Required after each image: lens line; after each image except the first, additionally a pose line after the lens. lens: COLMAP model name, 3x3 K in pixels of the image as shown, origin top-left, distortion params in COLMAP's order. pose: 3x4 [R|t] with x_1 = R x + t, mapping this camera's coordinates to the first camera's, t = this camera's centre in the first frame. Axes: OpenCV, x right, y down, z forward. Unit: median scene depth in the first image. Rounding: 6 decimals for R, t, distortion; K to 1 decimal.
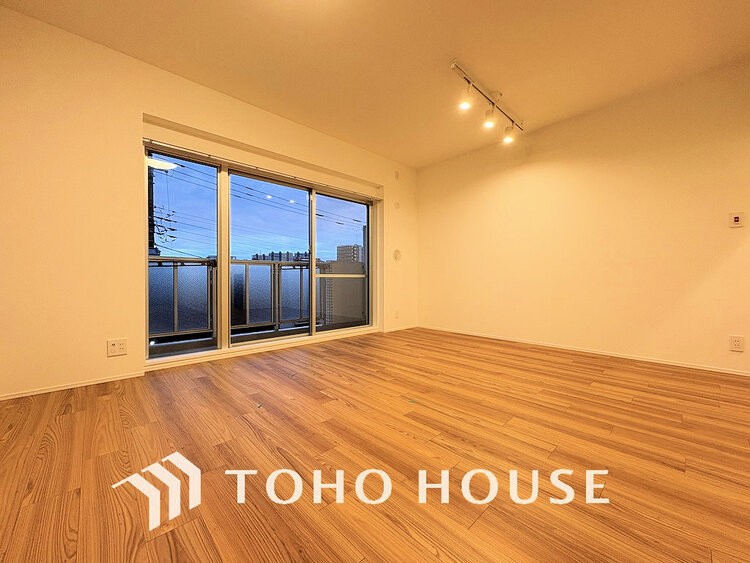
lens RADIAL K [[299.0, 0, 379.0], [0, 299.0, 284.4], [0, 0, 1]] dist [-0.000902, -0.000277]
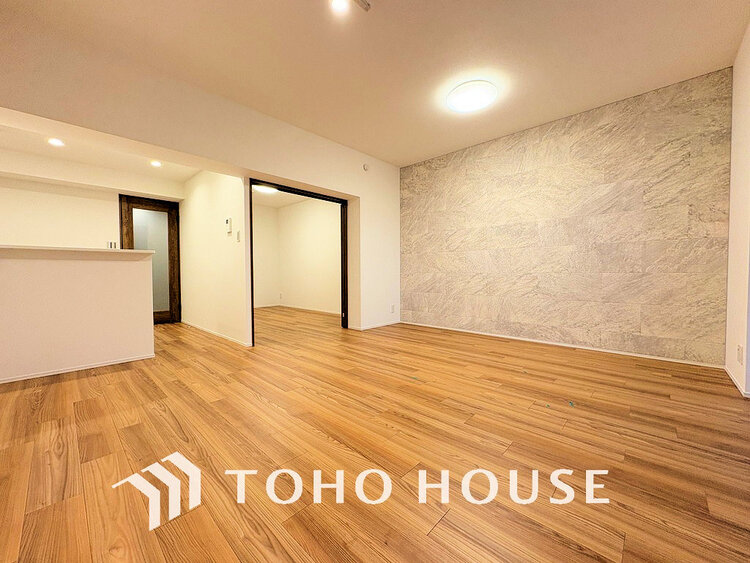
lens RADIAL K [[299.0, 0, 376.3], [0, 299.0, 277.6], [0, 0, 1]] dist [-0.000902, -0.000277]
pose [[-0.998540, 0.006378, -0.053646, 0.270501], [0.004360, 0.999282, 0.037644, -0.058899], [0.053847, 0.037355, -0.997850, 1.780290]]
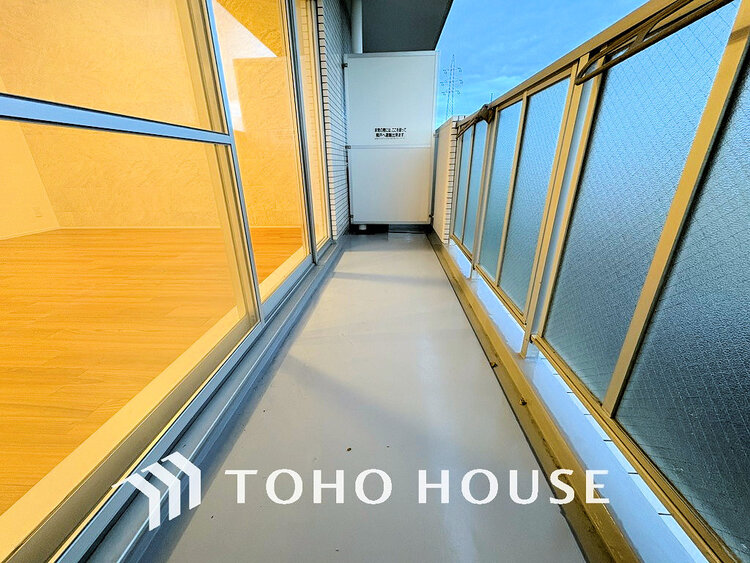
lens RADIAL K [[299.0, 0, 375.8], [0, 299.0, 279.4], [0, 0, 1]] dist [-0.000902, -0.000277]
pose [[-0.732970, 0.256816, -0.629922, -0.179468], [0.003611, 0.927455, 0.373917, -0.022810], [0.680252, 0.271795, -0.680724, 2.145041]]
